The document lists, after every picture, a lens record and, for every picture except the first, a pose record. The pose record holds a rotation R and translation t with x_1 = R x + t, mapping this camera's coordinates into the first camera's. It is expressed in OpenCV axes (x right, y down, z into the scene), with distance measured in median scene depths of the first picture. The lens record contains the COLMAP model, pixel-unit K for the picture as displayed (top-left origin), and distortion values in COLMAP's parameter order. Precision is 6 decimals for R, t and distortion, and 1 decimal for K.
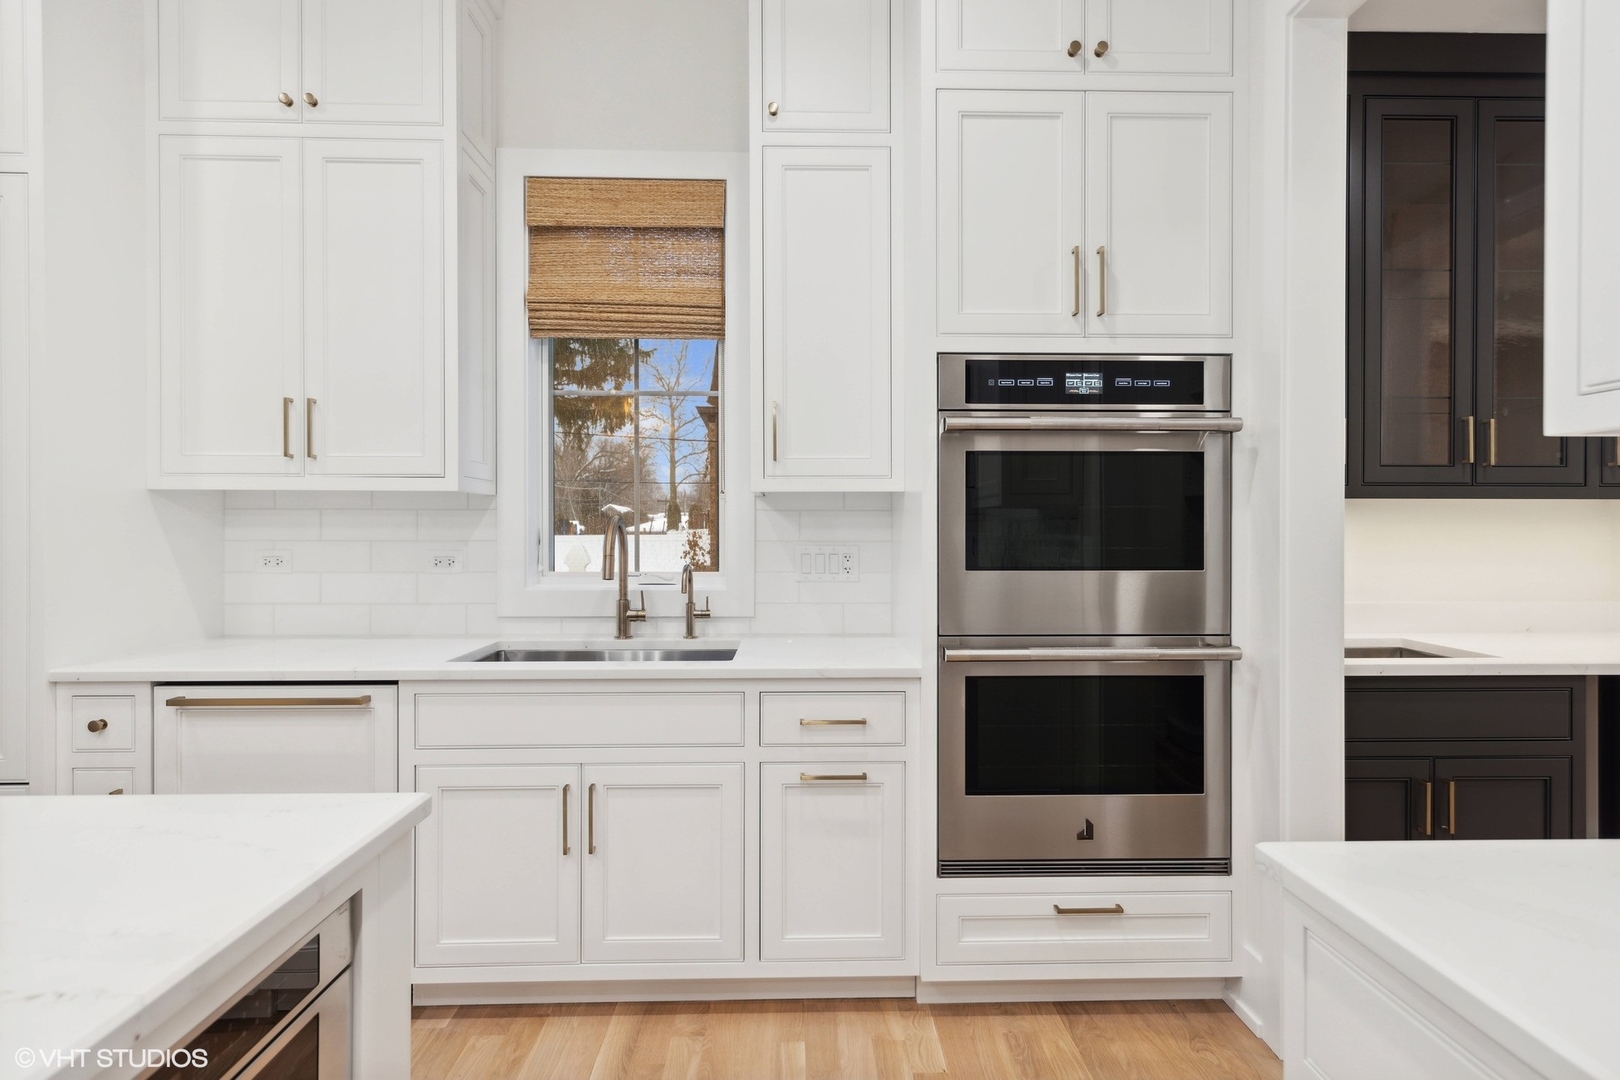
lens RADIAL K [[847.0, 0, 816.0], [0, 847.0, 568.8], [0, 0, 1]] dist [0.001202, 0.000123]
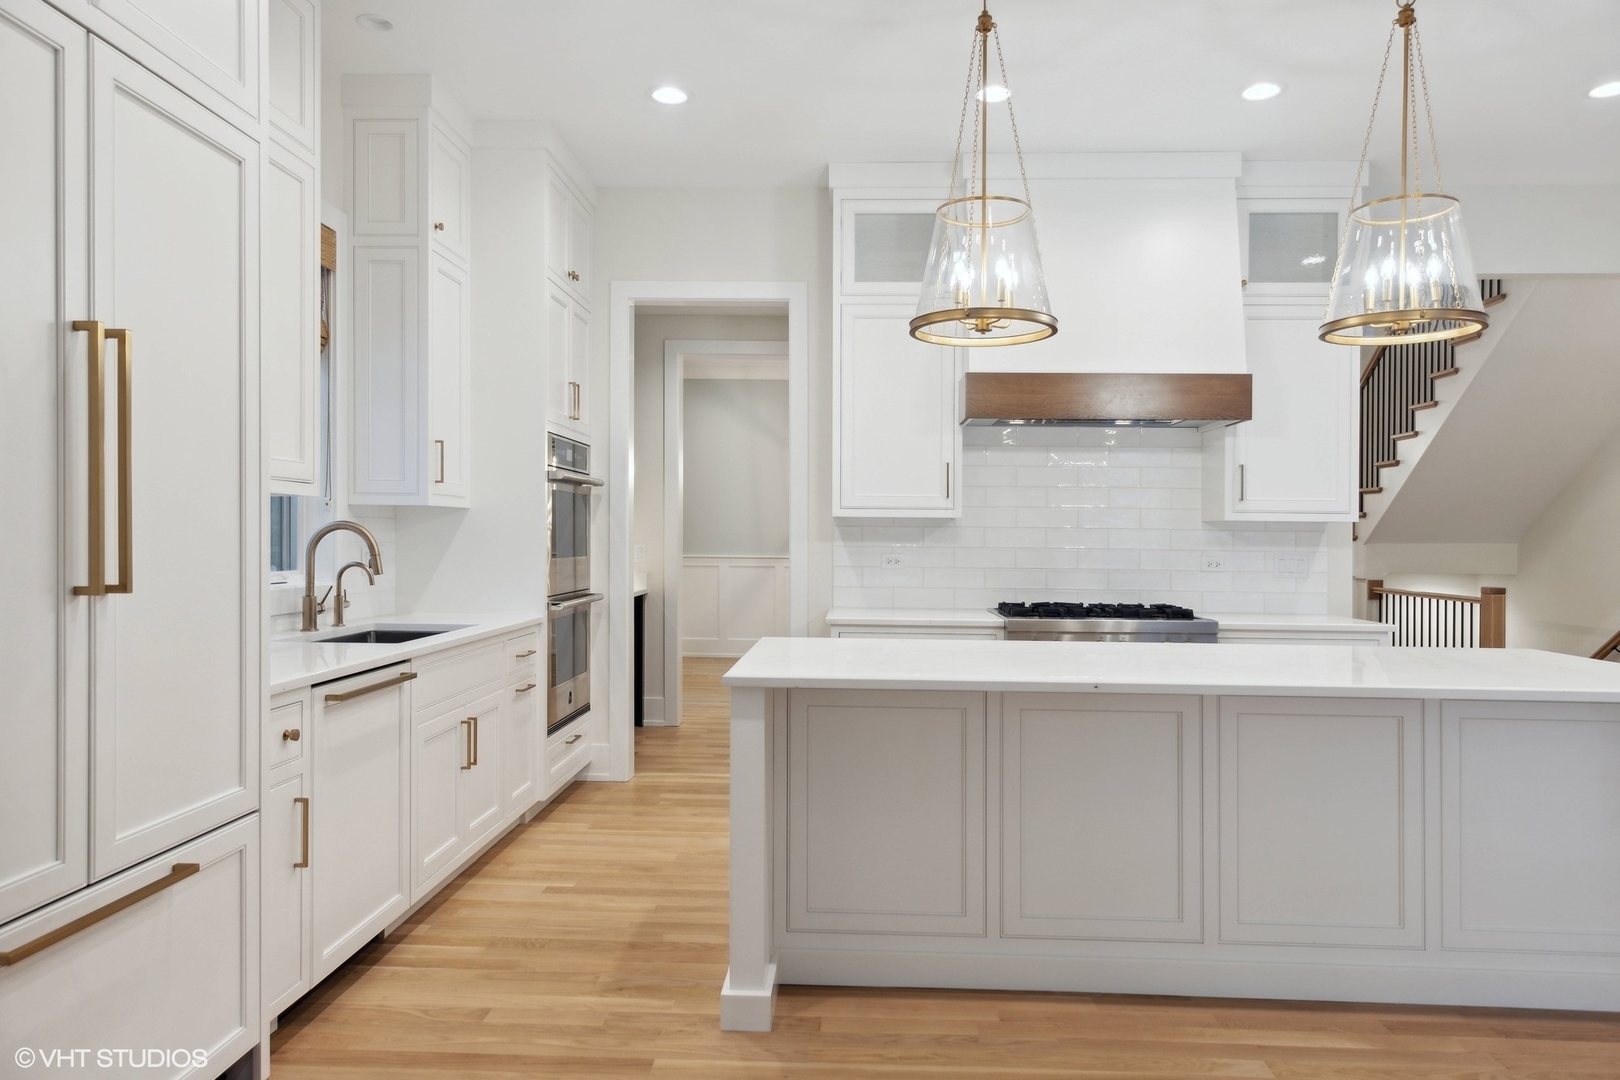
lens RADIAL K [[1074.6, 0, 810.0], [0, 1074.6, 540.0], [0, 0, 1]] dist [0.000528, -0.000065]
pose [[0.074043, 0.000379, 0.997255, -1.992122], [0.032116, 0.999480, -0.002765, -0.015141], [-0.996738, 0.032232, 0.073993, 0.288679]]
